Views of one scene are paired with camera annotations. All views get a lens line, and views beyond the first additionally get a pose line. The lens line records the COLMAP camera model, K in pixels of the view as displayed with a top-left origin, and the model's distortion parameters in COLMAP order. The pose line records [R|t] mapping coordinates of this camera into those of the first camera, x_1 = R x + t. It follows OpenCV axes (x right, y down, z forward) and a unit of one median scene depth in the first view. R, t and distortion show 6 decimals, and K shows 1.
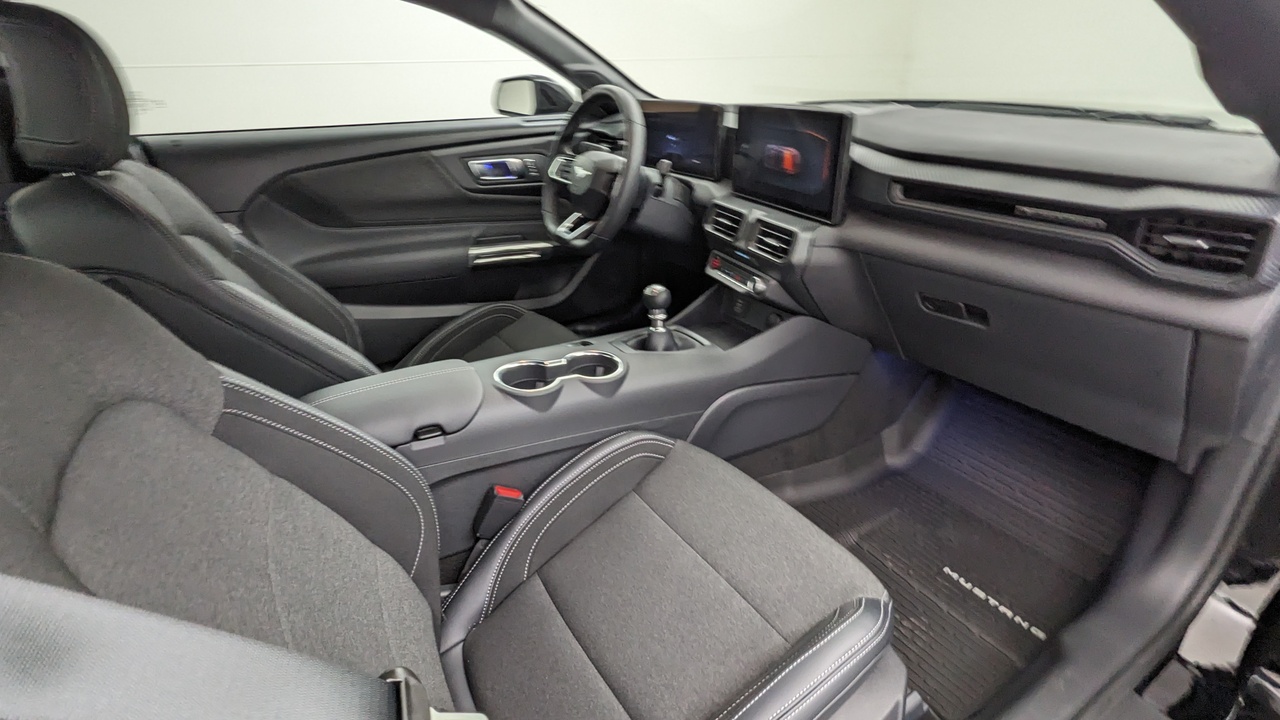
lens RADIAL K [[614.3, 0, 643.3], [0, 614.3, 357.5], [0, 0, 1]] dist [-0.005178, 0.001028]
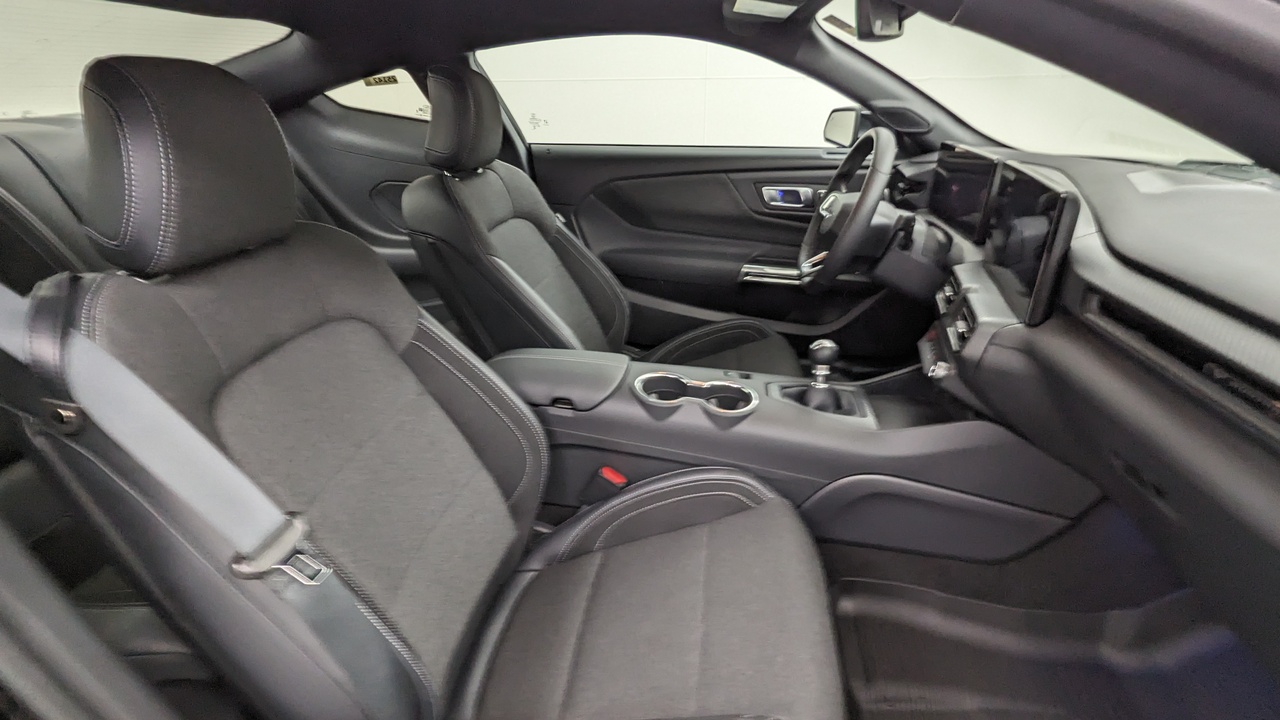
lens RADIAL K [[614.3, 0, 644.2], [0, 614.3, 359.6], [0, 0, 1]] dist [-0.005178, 0.001028]
pose [[0.763105, 0.278102, -0.583378, 0.314515], [-0.280160, 0.955803, 0.089169, -0.079462], [0.582392, 0.095394, 0.807291, 0.049469]]
